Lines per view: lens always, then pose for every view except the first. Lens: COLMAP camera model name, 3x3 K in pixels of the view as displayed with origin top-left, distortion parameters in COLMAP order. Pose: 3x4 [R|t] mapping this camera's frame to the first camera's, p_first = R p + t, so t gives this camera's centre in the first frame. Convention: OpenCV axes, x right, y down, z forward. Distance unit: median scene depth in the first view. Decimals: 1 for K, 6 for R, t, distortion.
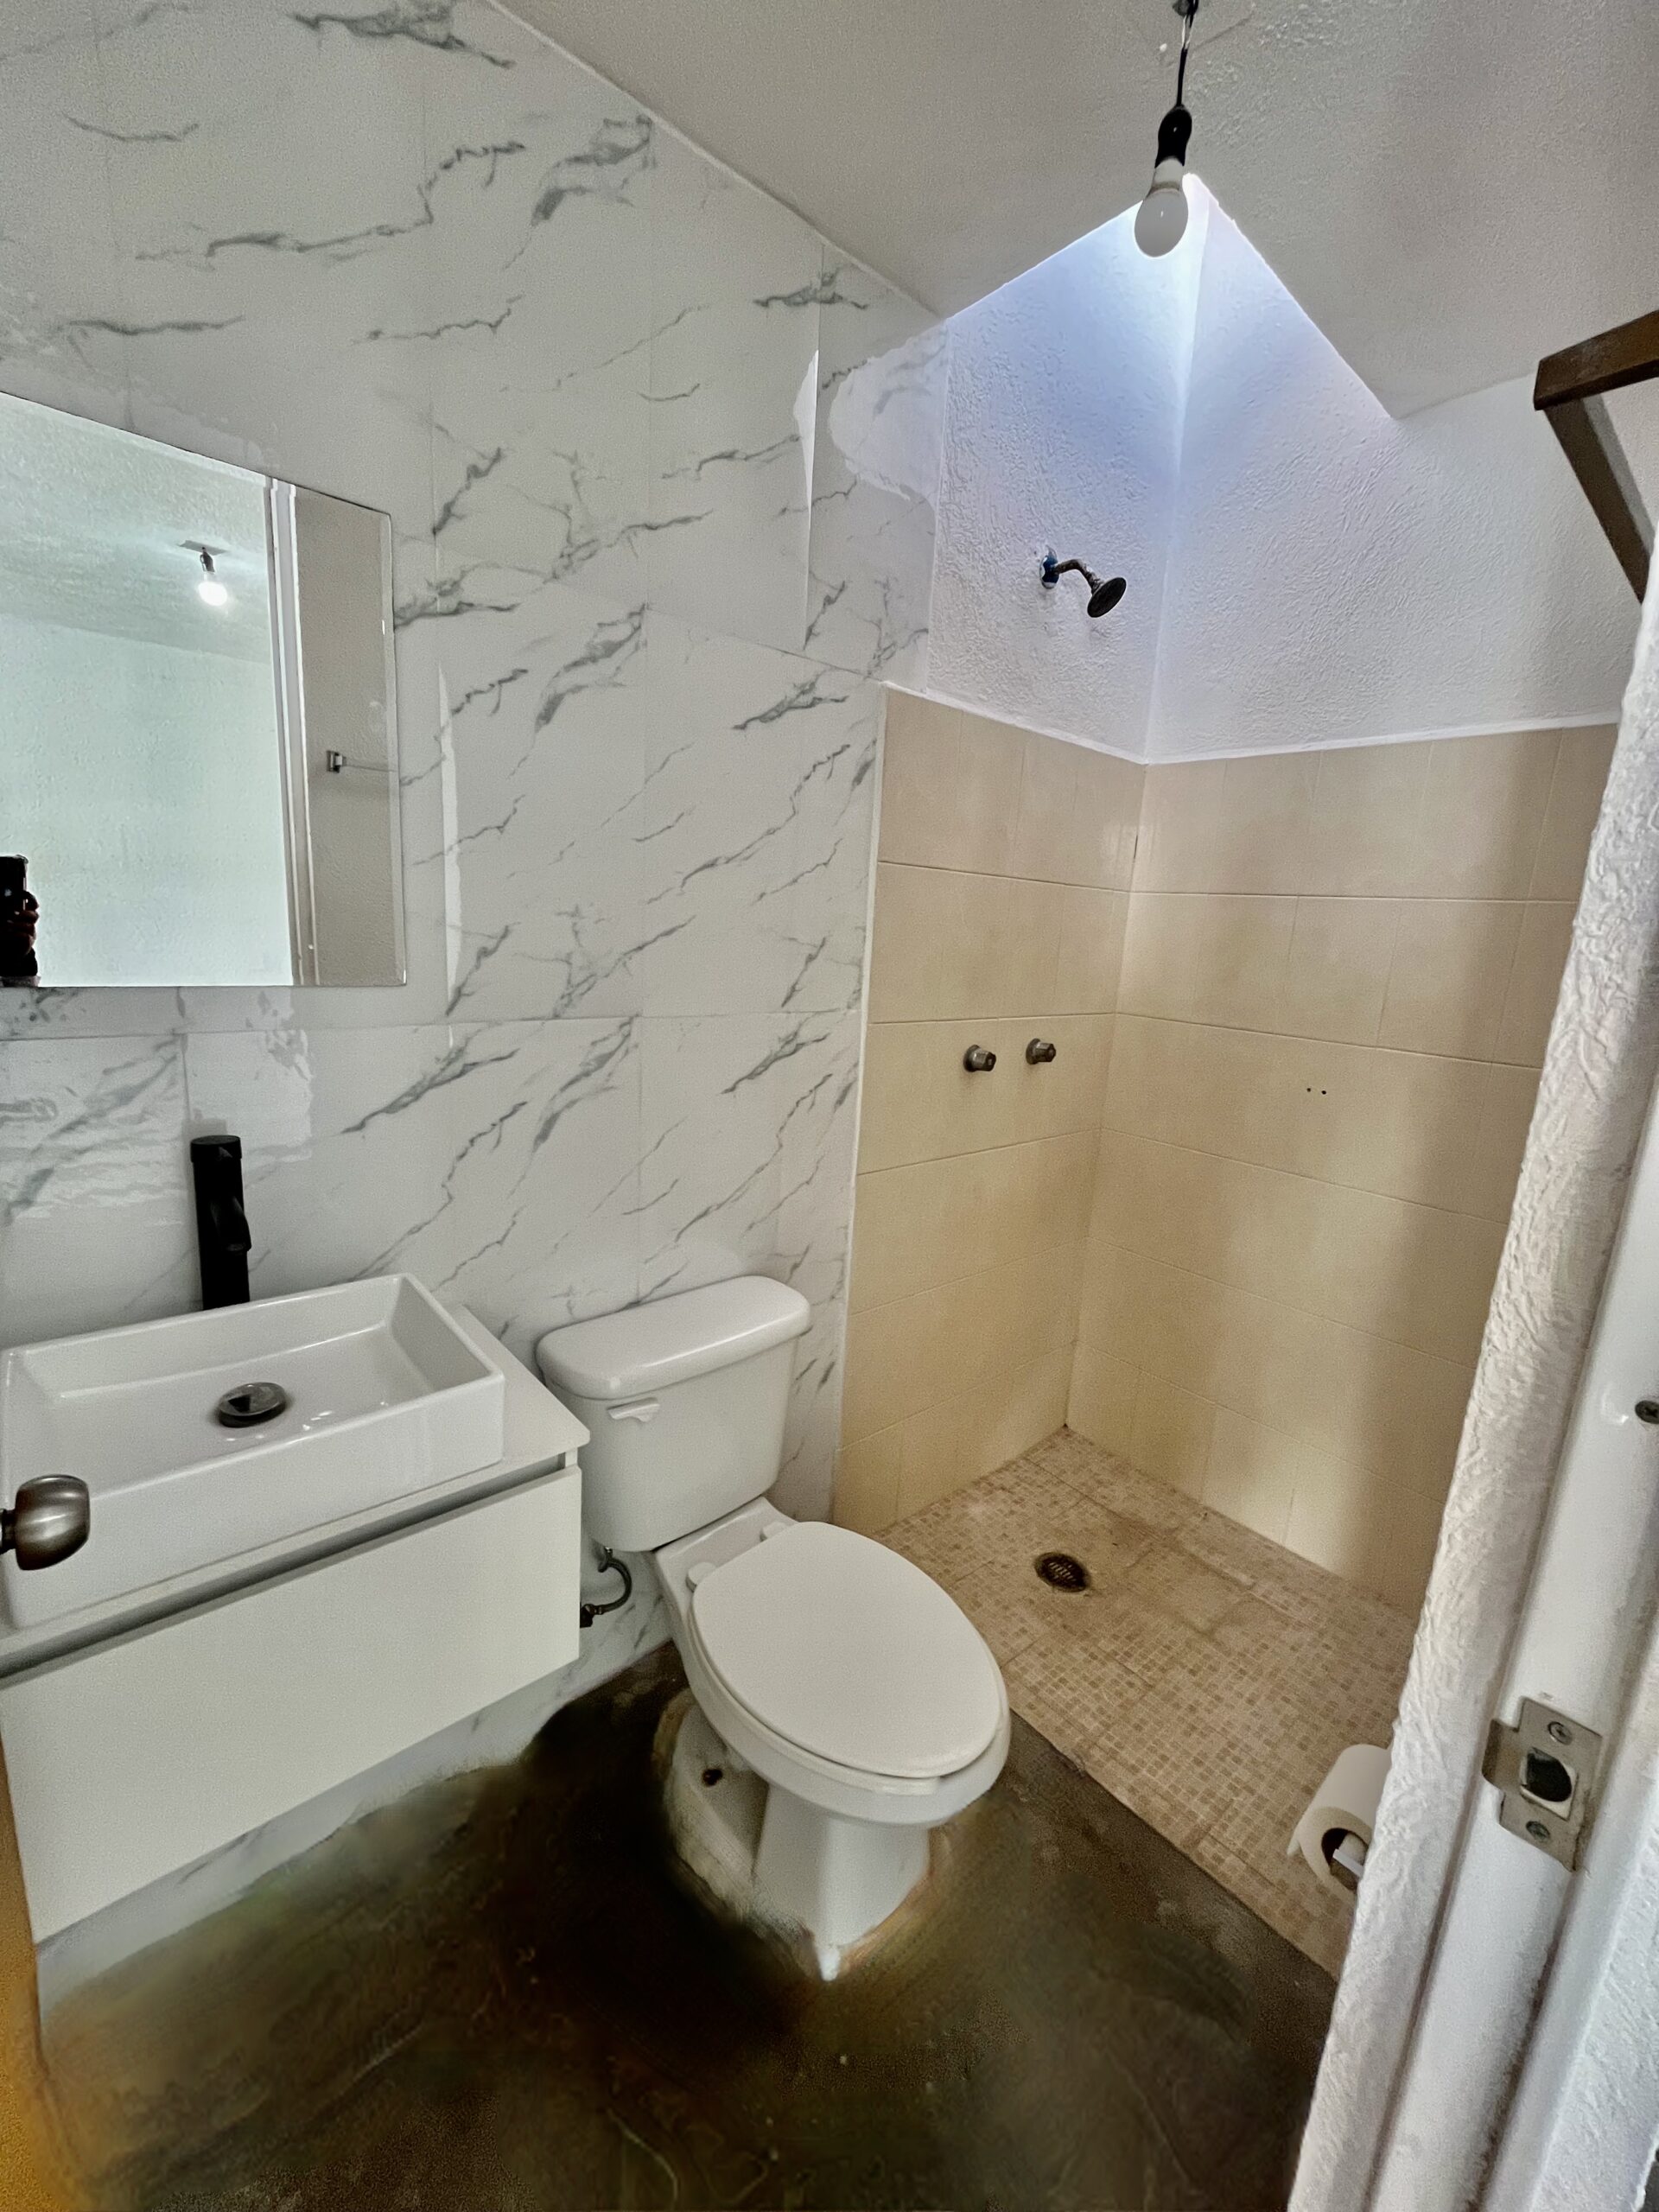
lens RADIAL K [[898.0, 0, 830.3], [0, 898.0, 1103.2], [0, 0, 1]] dist [-0.001799, -0.000108]
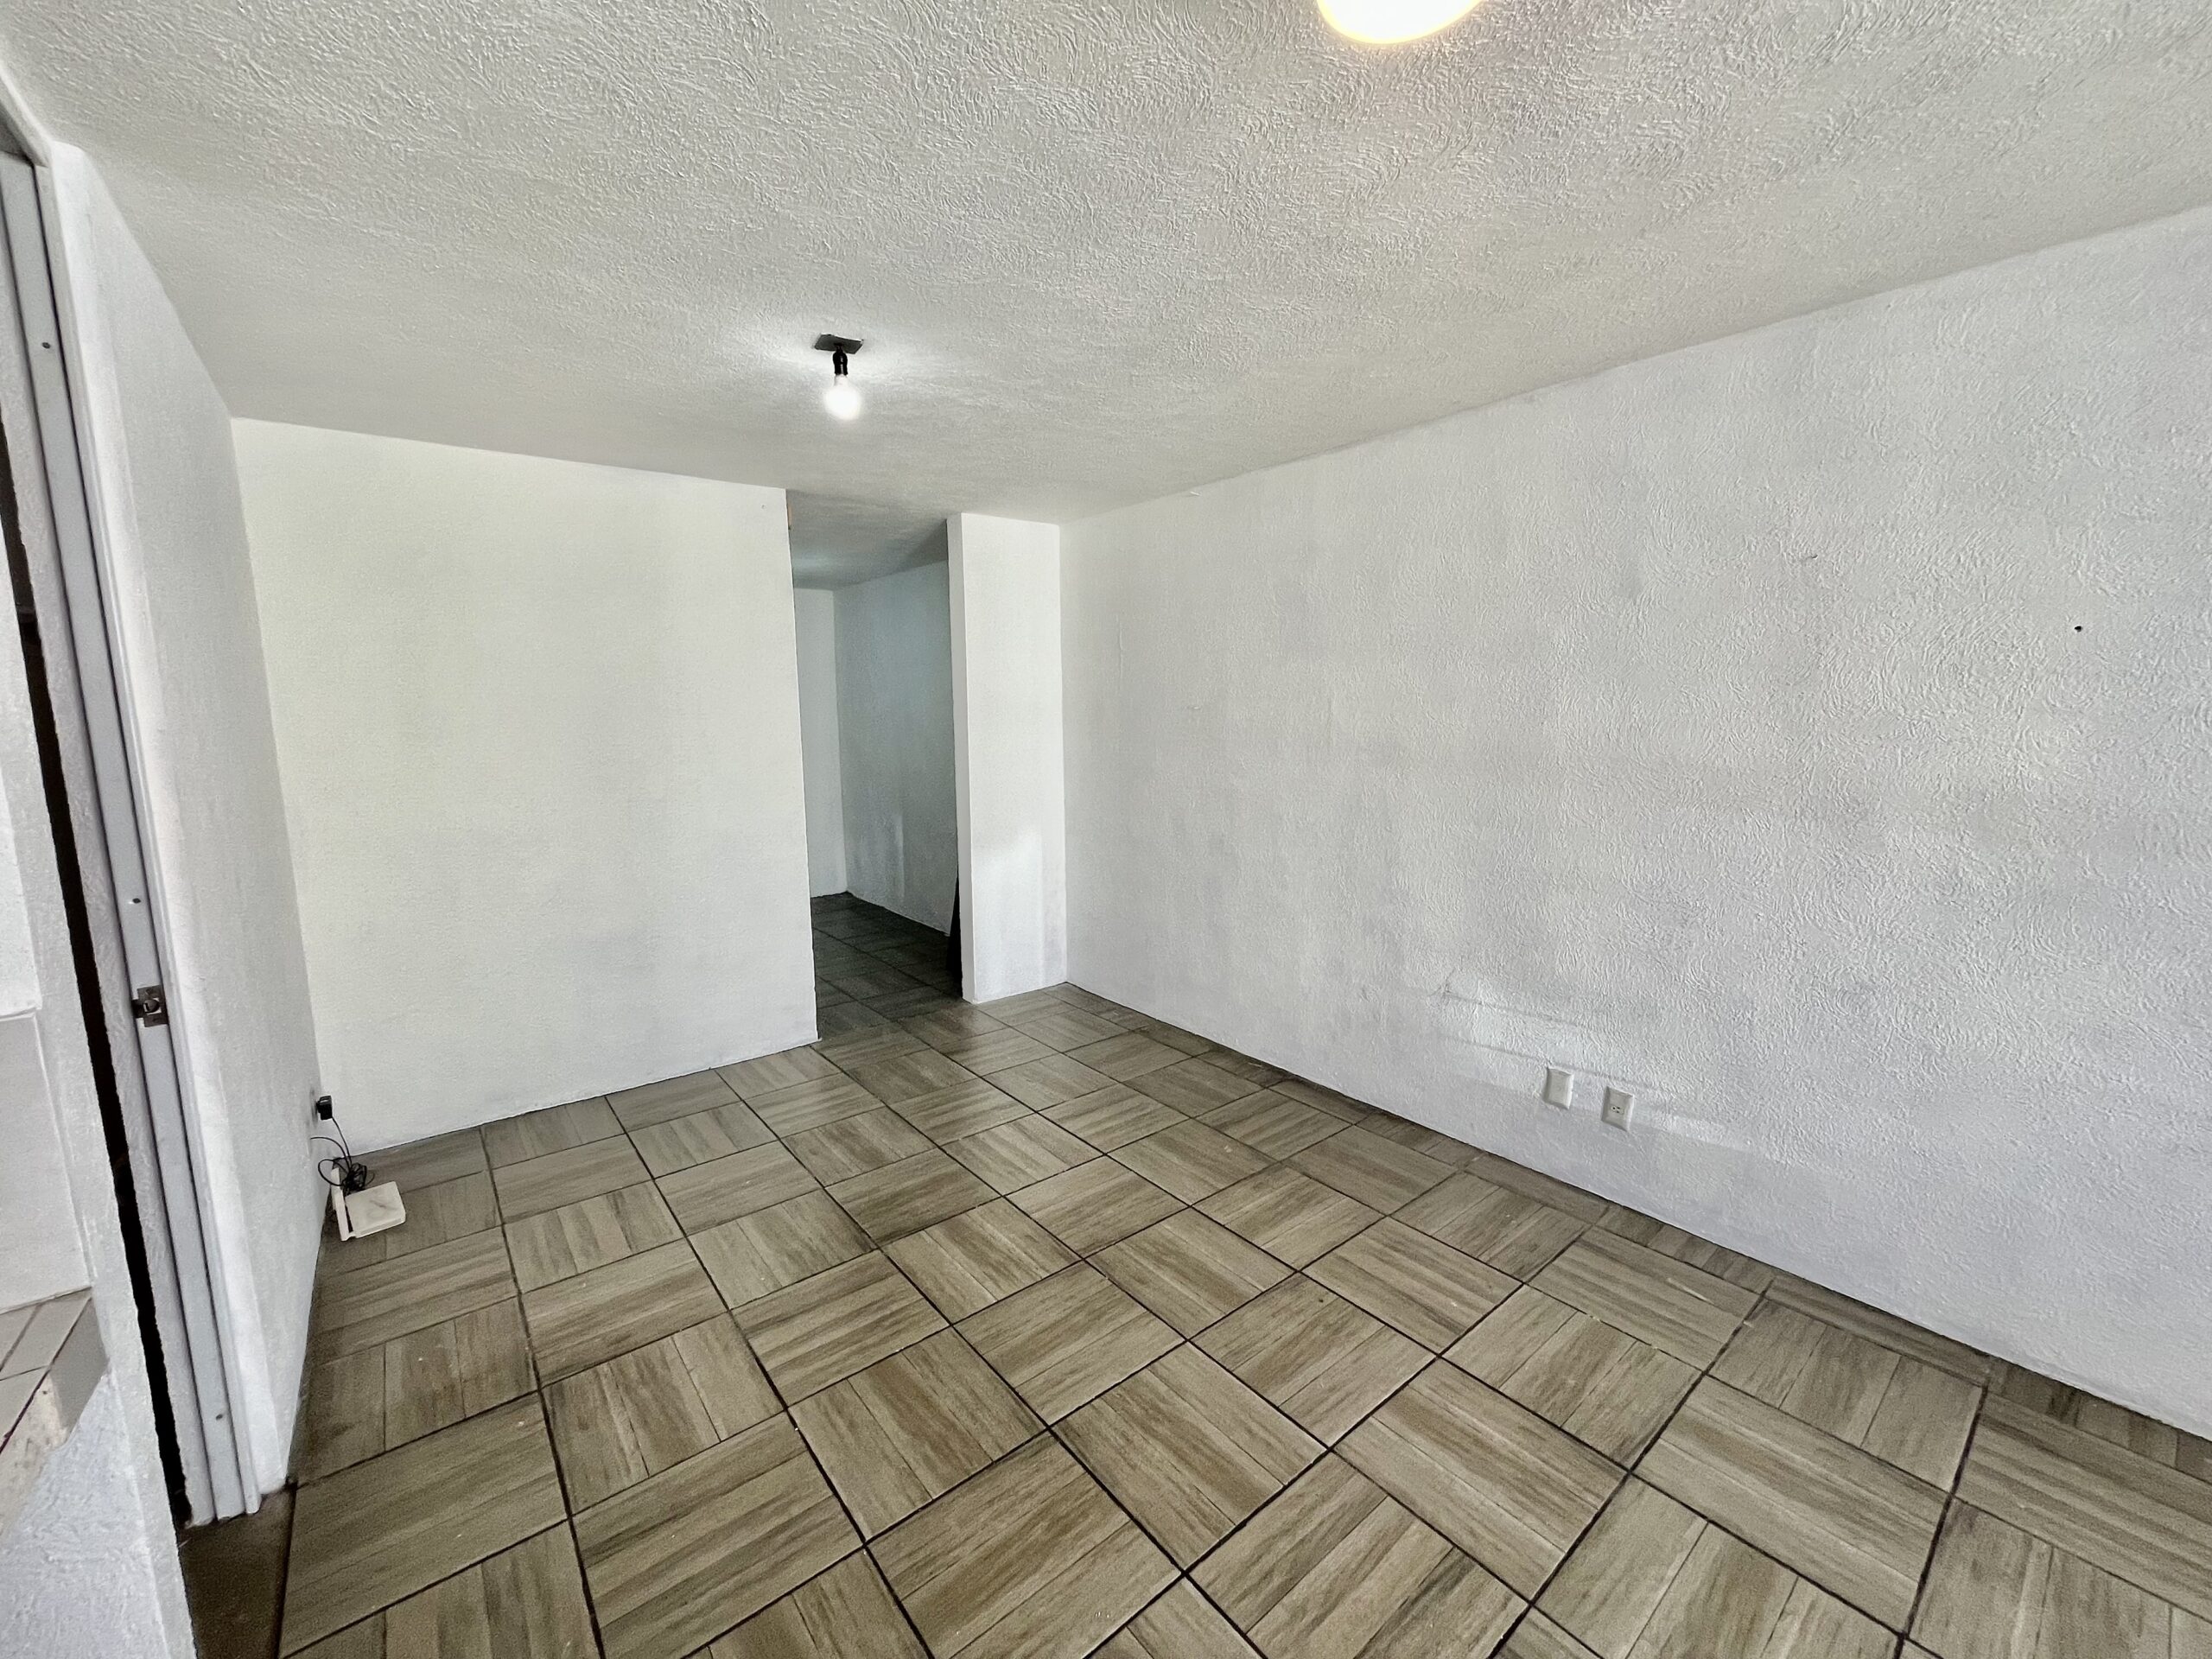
lens RADIAL K [[898.0, 0, 1108.9], [0, 898.0, 832.0], [0, 0, 1]] dist [-0.001799, -0.000108]
pose [[0.044477, -0.200734, 0.978636, -2.439154], [0.219446, 0.957642, 0.186455, 0.237798], [-0.974610, 0.206465, 0.086644, -3.231352]]
